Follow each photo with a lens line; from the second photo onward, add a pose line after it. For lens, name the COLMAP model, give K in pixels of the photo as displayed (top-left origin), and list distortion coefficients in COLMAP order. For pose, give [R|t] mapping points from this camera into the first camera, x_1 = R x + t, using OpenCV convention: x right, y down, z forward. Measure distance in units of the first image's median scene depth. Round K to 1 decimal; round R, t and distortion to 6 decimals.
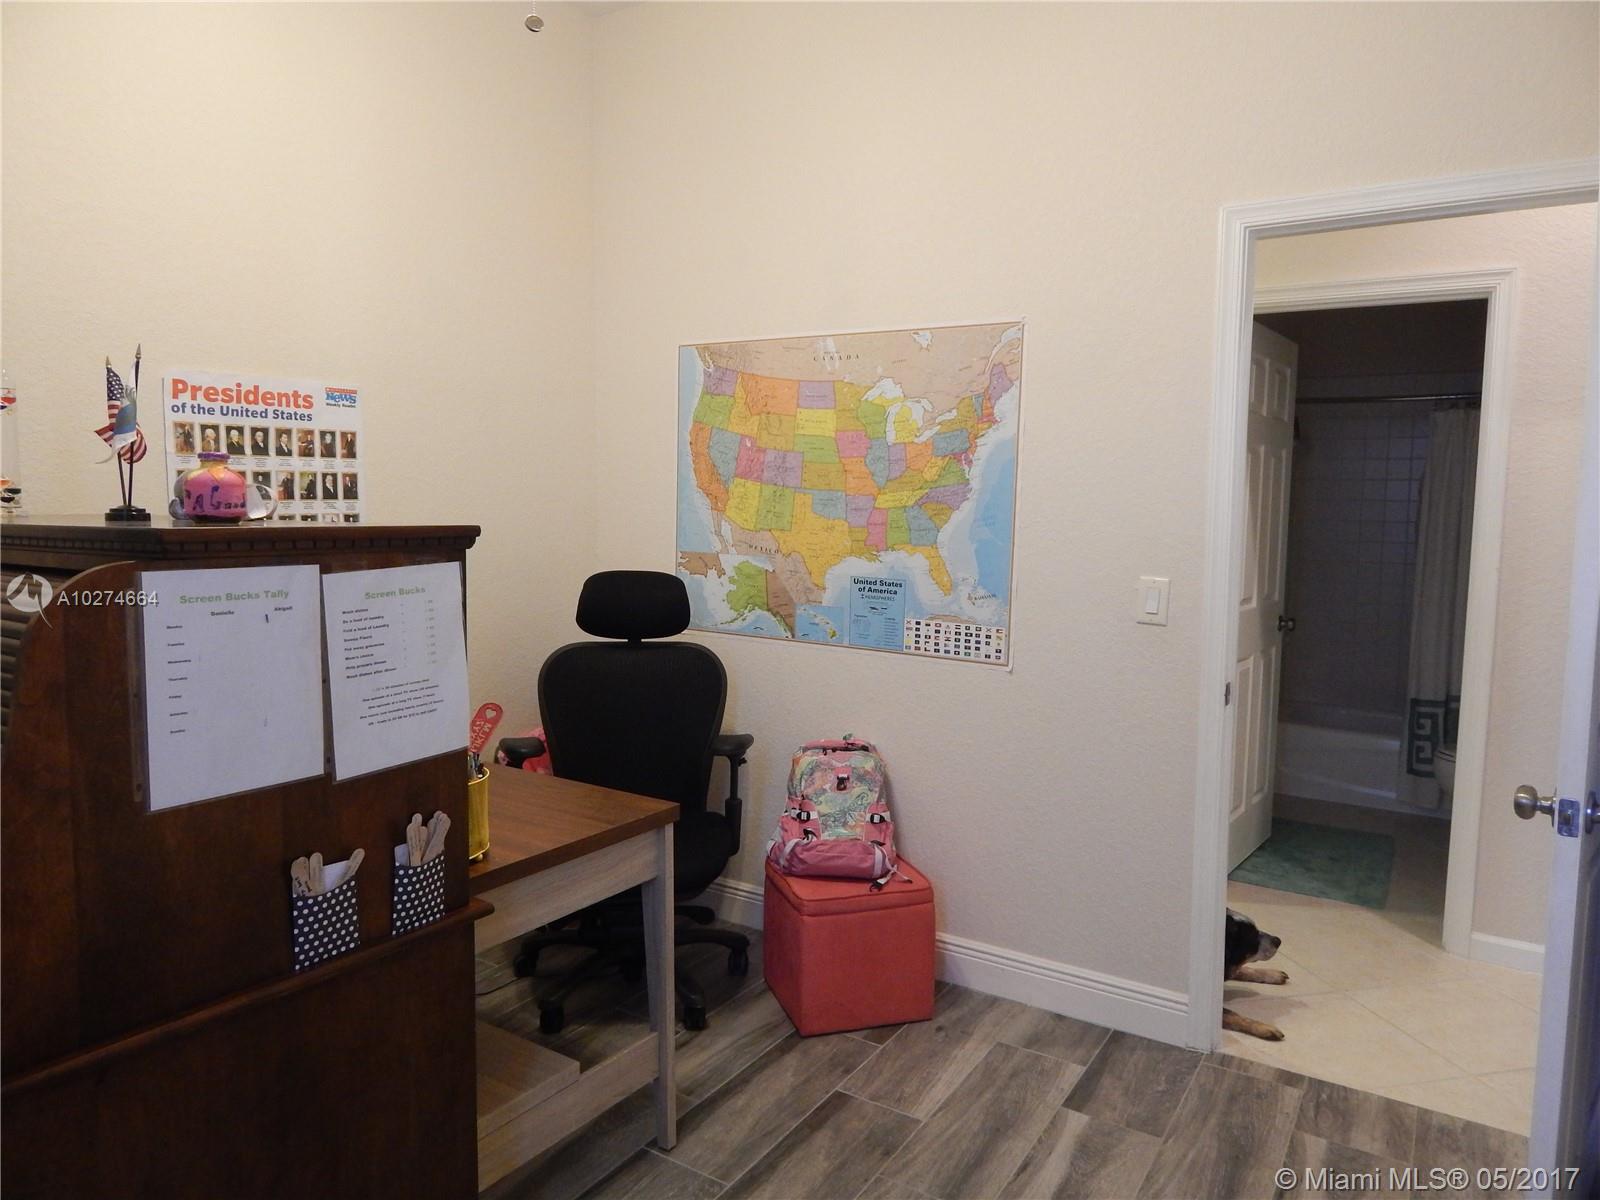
lens RADIAL K [[1026.9, 0, 800.0], [0, 1026.9, 600.0], [0, 0, 1]] dist [-0.026261, -0.000870]
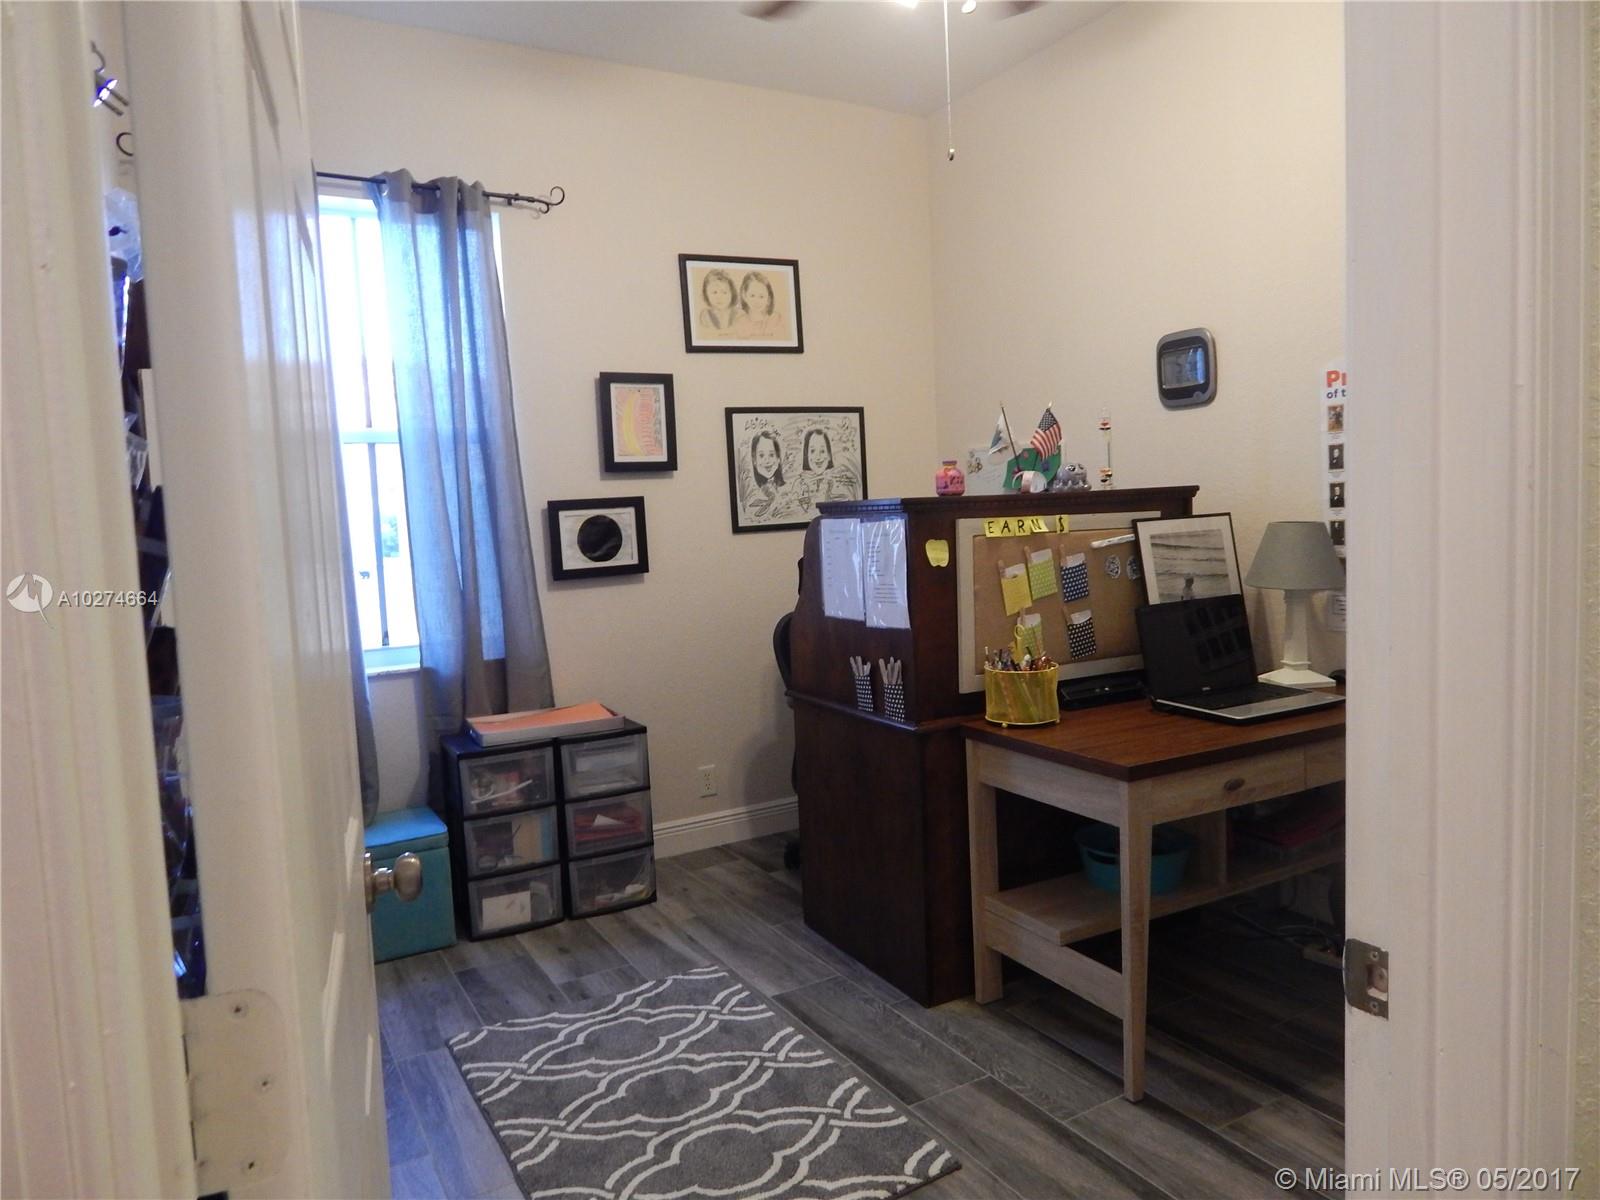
lens RADIAL K [[1162.8, 0, 800.0], [0, 1162.8, 600.0], [0, 0, 1]] dist [-0.001688, -0.000729]
pose [[-0.477197, 0.090455, -0.874129, 1.073948], [-0.039340, 0.991493, 0.124076, -0.105064], [0.877916, 0.093597, -0.469578, 1.277780]]
